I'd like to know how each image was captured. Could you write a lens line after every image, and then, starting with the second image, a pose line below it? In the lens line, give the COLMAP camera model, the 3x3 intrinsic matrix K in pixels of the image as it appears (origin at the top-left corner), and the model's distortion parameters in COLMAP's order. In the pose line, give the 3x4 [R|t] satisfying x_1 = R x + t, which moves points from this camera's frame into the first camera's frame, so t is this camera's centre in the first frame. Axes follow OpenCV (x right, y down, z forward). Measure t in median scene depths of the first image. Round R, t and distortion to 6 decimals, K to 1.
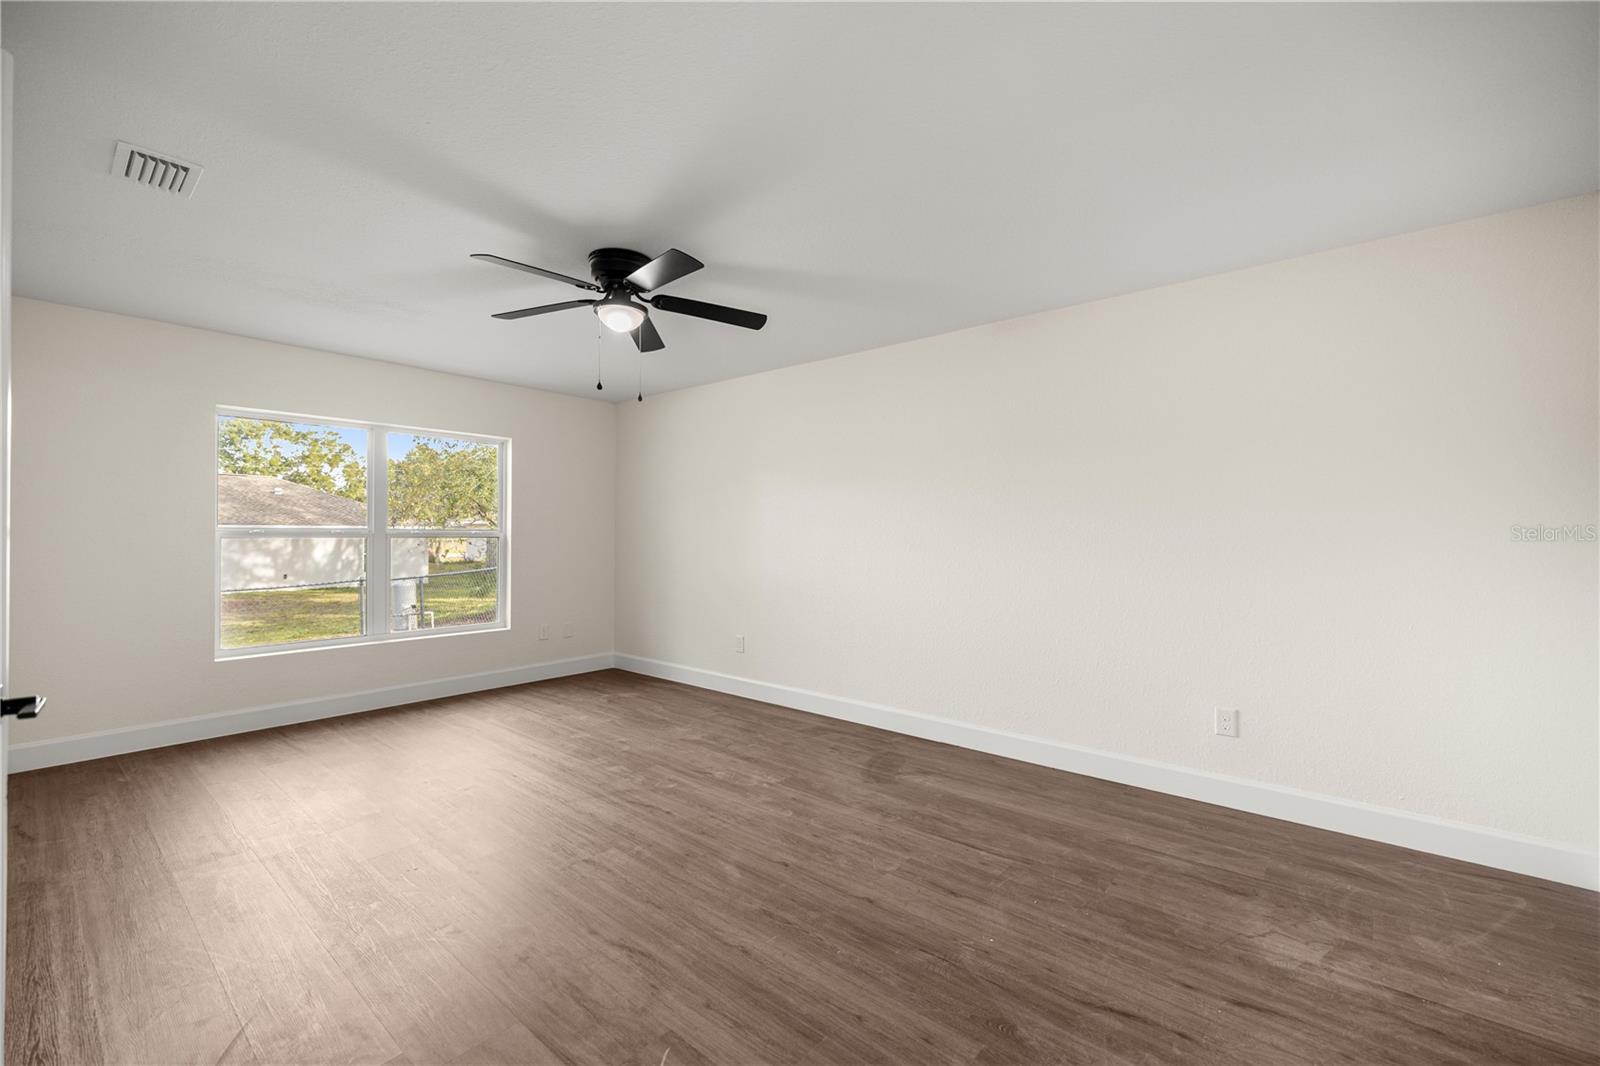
lens RADIAL K [[673.1, 0, 796.7], [0, 673.1, 525.4], [0, 0, 1]] dist [-0.000683, -0.000020]
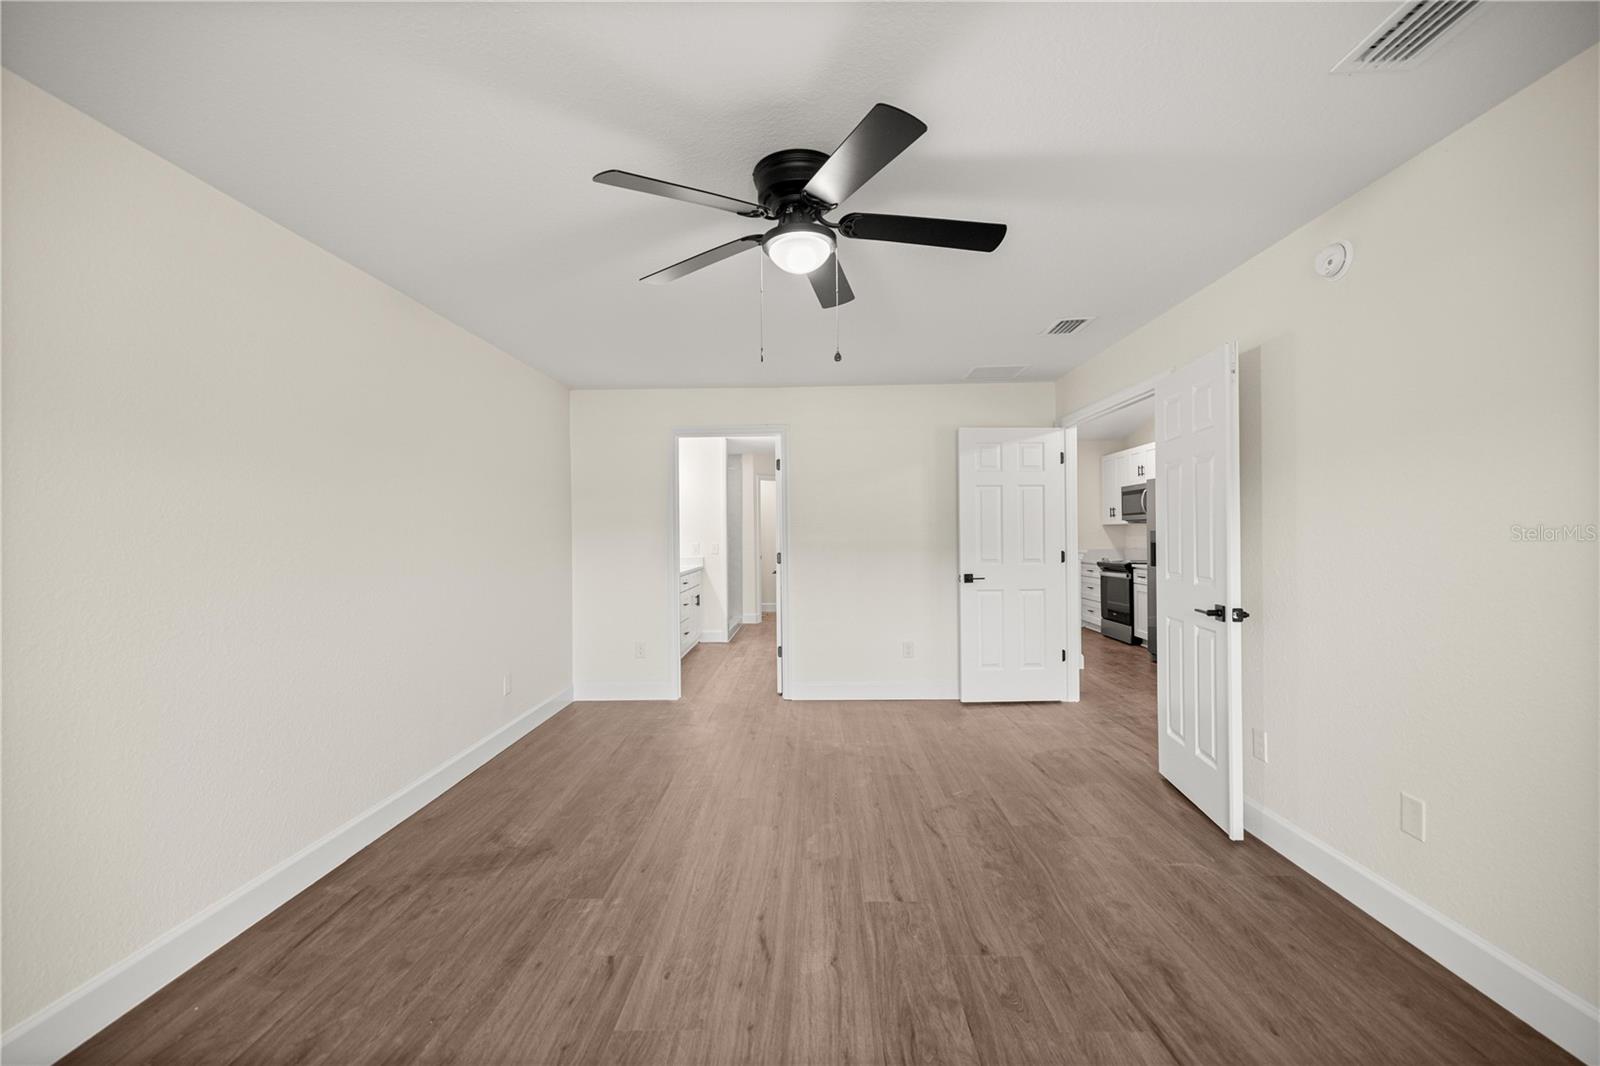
lens RADIAL K [[673.1, 0, 796.7], [0, 673.1, 525.4], [0, 0, 1]] dist [-0.000683, -0.000020]
pose [[-0.630823, 0.011603, 0.775840, -0.708544], [-0.002127, 0.999859, -0.016683, -0.005943], [-0.775924, -0.012174, -0.630709, 1.266062]]
